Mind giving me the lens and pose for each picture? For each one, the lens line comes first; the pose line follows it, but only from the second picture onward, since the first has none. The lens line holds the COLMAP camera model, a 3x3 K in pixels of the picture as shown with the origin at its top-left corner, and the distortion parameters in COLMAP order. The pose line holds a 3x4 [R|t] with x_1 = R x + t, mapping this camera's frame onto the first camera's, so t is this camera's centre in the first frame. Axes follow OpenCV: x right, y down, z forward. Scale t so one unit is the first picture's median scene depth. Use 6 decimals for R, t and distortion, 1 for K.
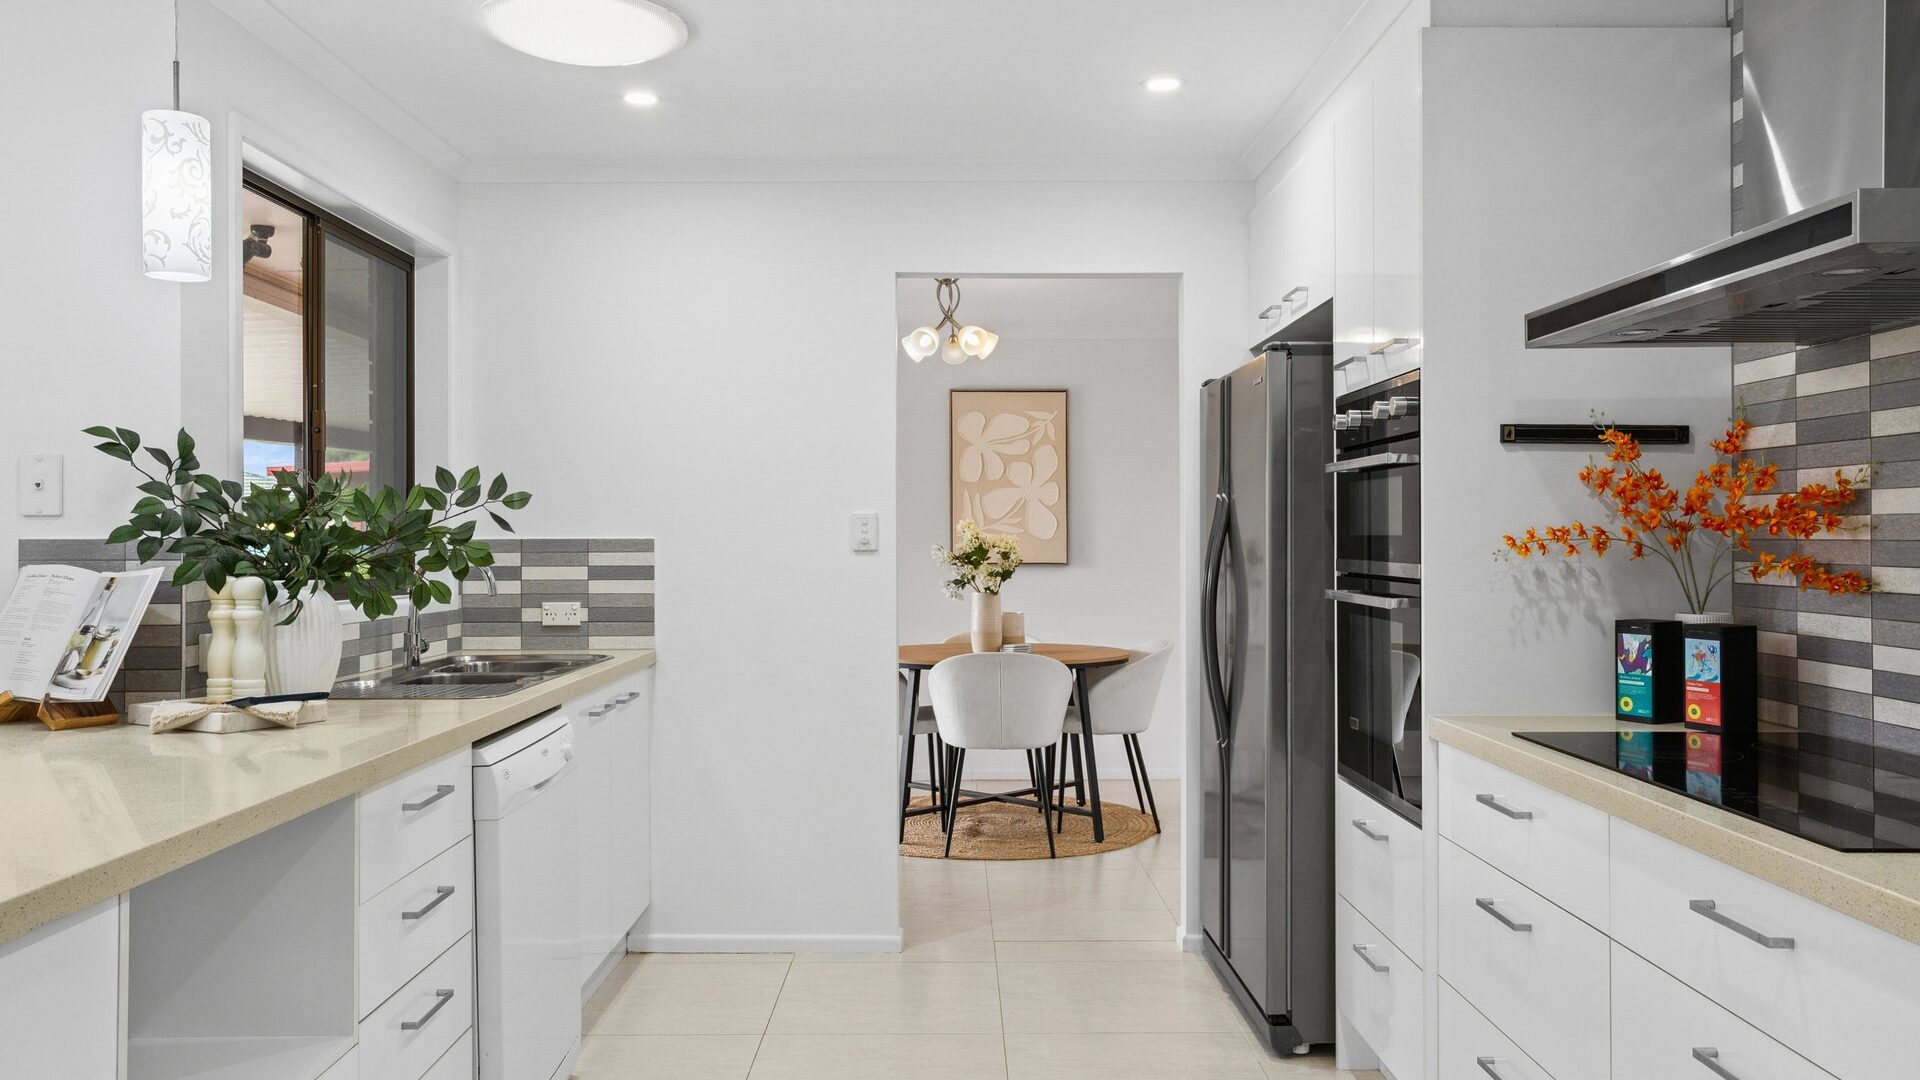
lens RADIAL K [[1444.9, 0, 960.0], [0, 1444.9, 540.0], [0, 0, 1]] dist [0.042526, 0.000920]
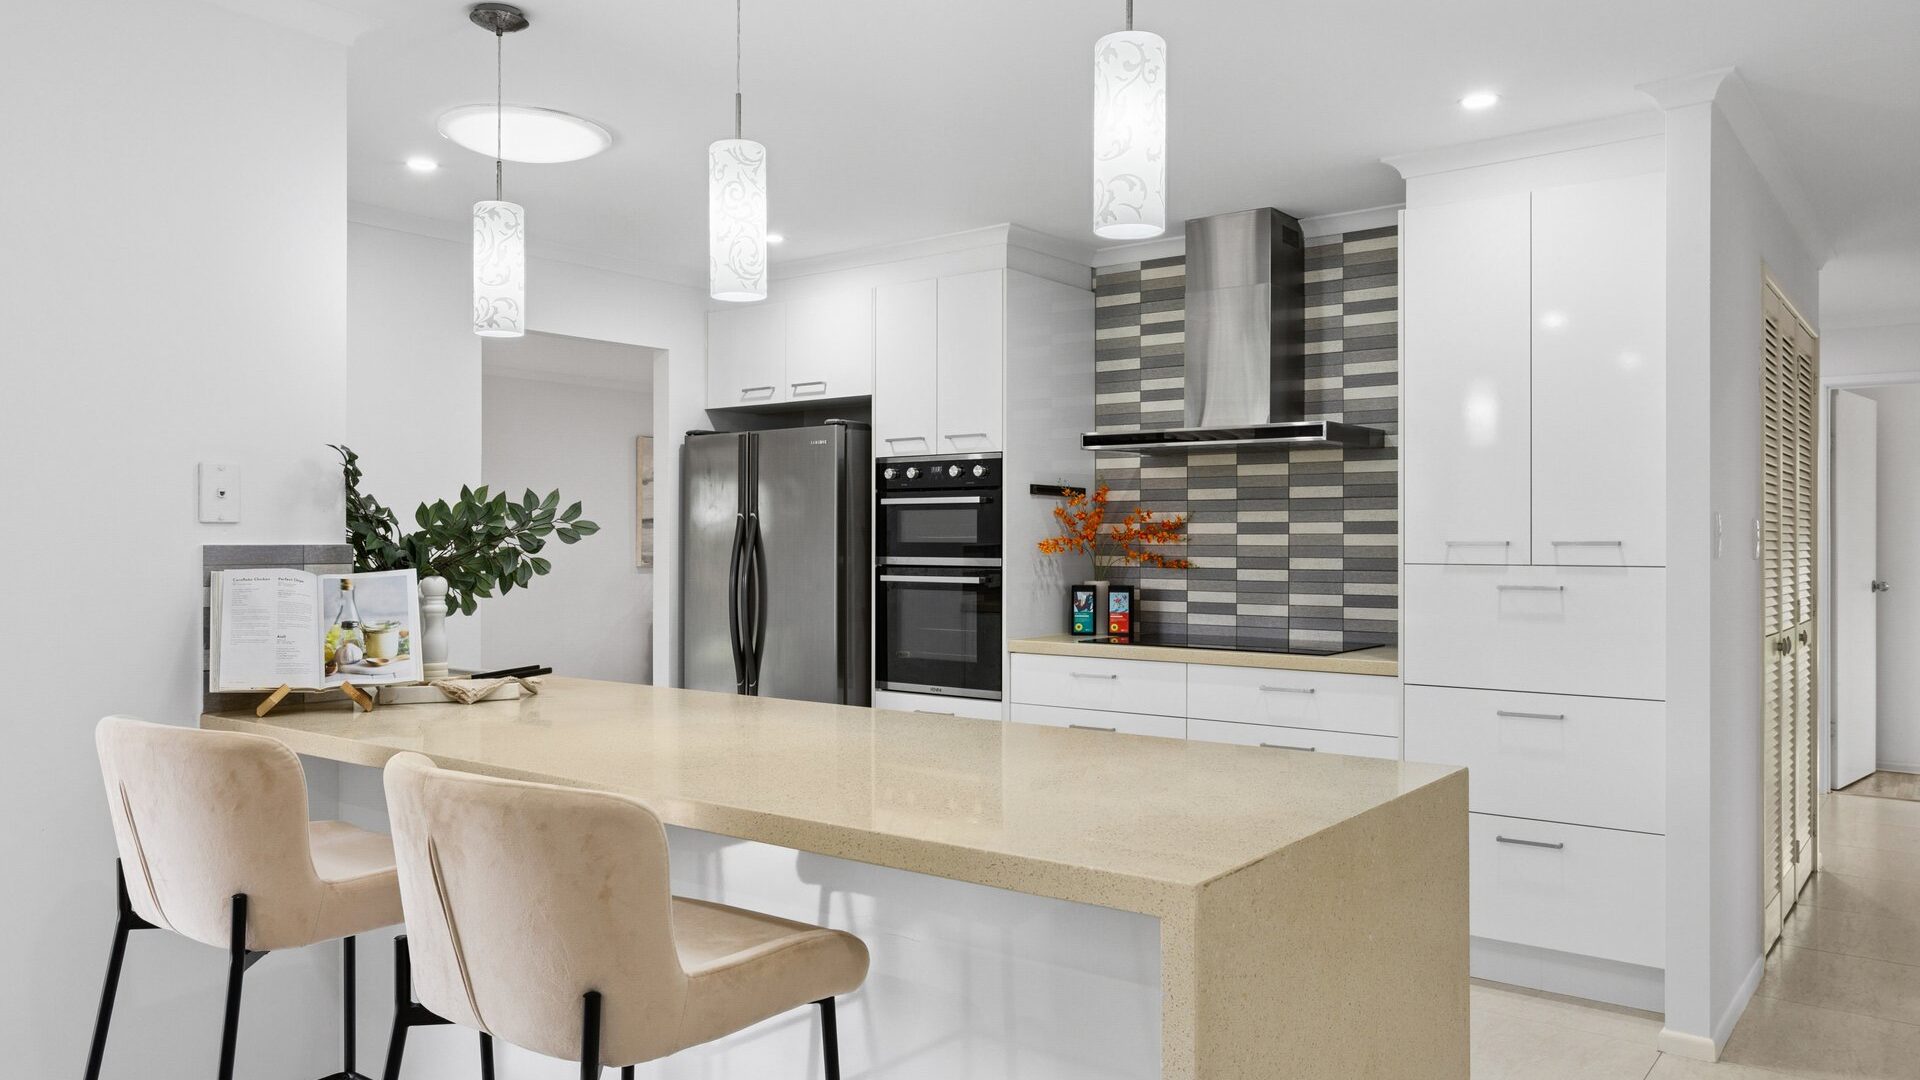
lens RADIAL K [[1386.8, 0, 960.0], [0, 1386.8, 540.0], [0, 0, 1]] dist [0.000298, 0.000177]
pose [[0.612282, 0.001743, 0.790637, -1.192071], [-0.000500, 0.999998, -0.001818, -0.003453], [-0.790639, 0.000718, 0.612282, -0.036820]]
